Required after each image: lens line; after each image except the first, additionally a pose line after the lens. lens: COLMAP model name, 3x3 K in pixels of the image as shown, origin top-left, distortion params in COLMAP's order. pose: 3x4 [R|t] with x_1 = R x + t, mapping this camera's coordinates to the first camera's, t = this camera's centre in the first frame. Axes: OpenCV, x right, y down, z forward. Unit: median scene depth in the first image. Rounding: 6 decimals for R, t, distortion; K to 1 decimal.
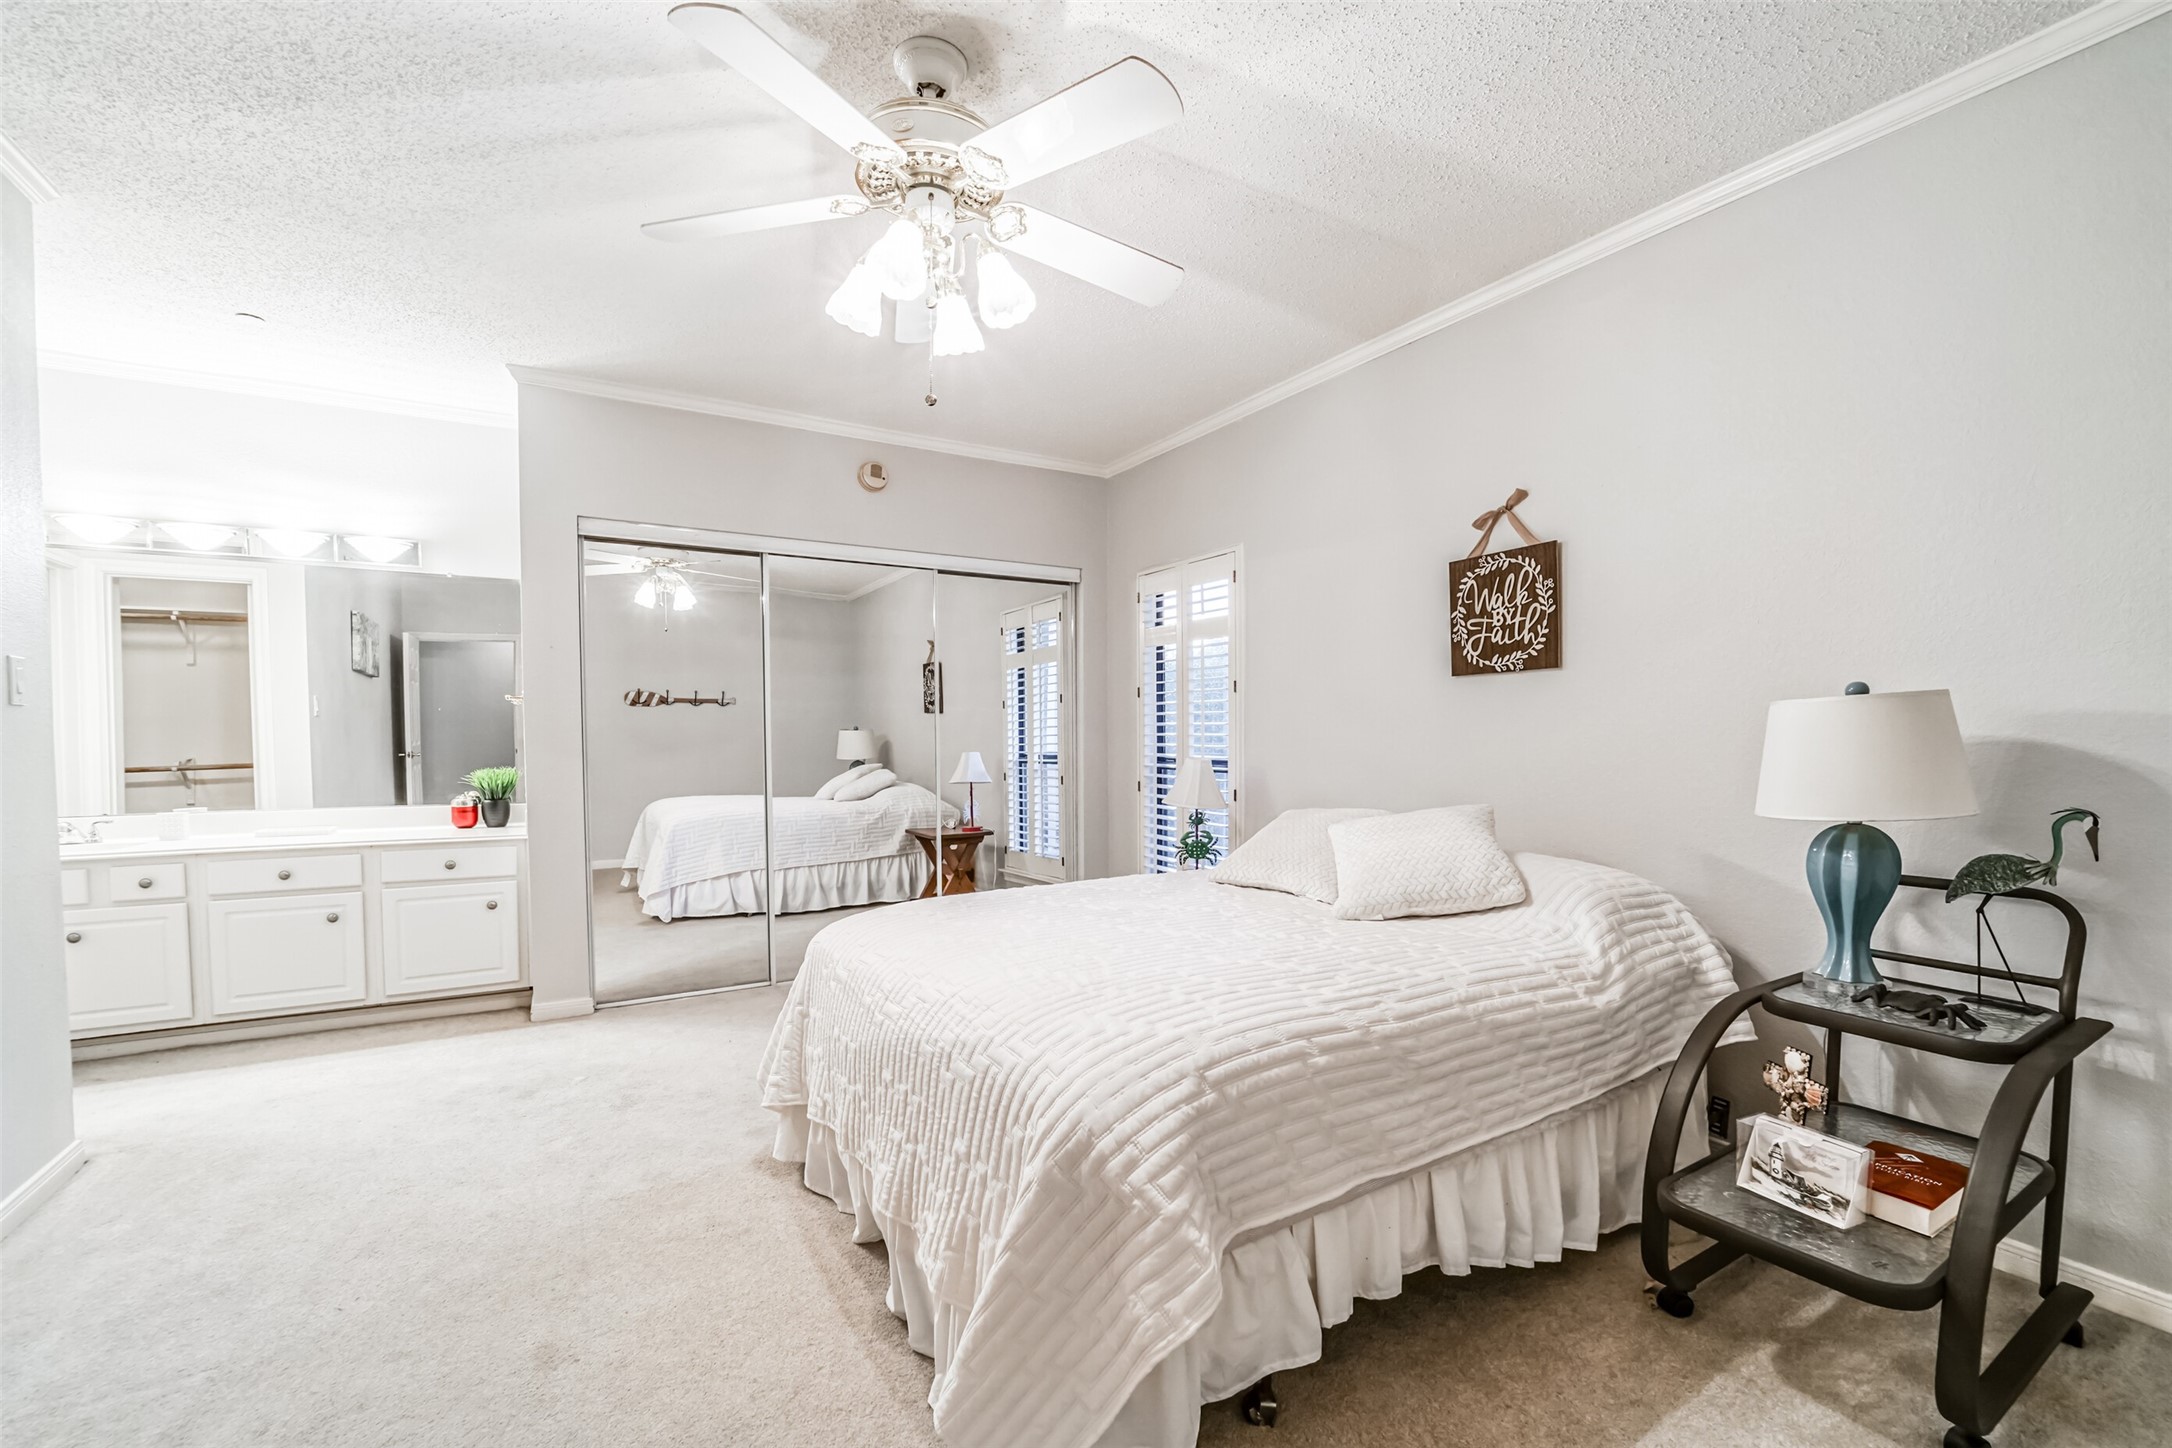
lens RADIAL K [[912.5, 0, 1107.7], [0, 912.5, 735.2], [0, 0, 1]] dist [-0.017640, -0.000382]
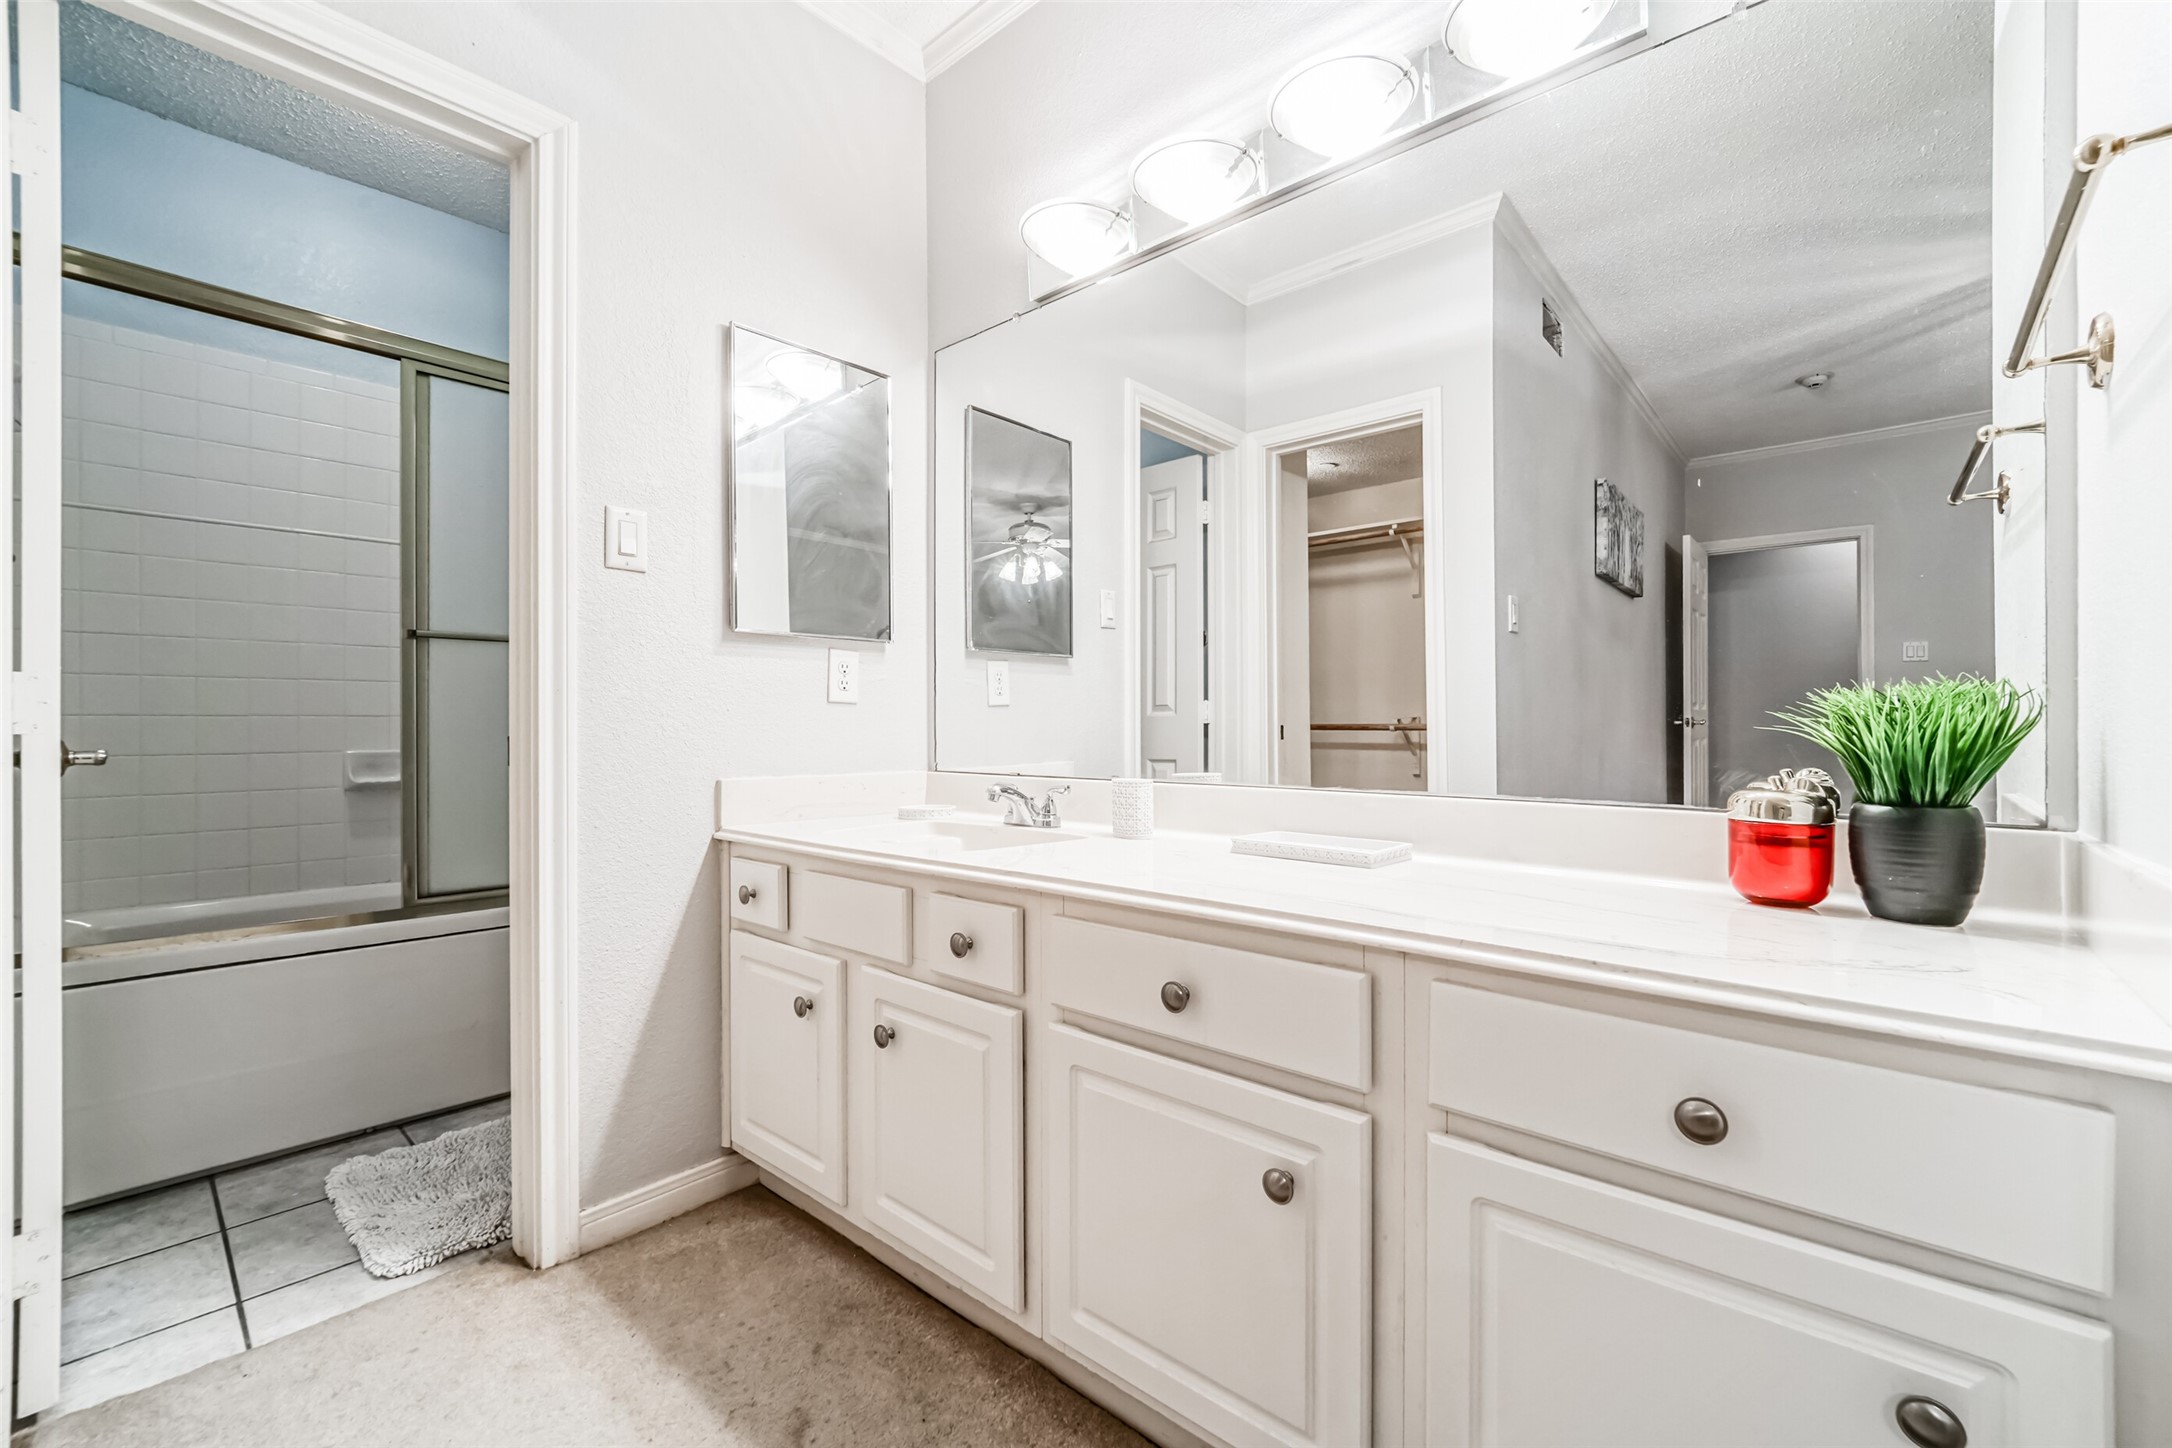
lens RADIAL K [[912.5, 0, 1107.7], [0, 912.5, 735.2], [0, 0, 1]] dist [-0.017640, -0.000382]
pose [[0.307530, 0.006603, -0.951515, -0.513466], [-0.010540, 0.999938, 0.003533, 0.053963], [0.951480, 0.008943, 0.307581, 0.721154]]
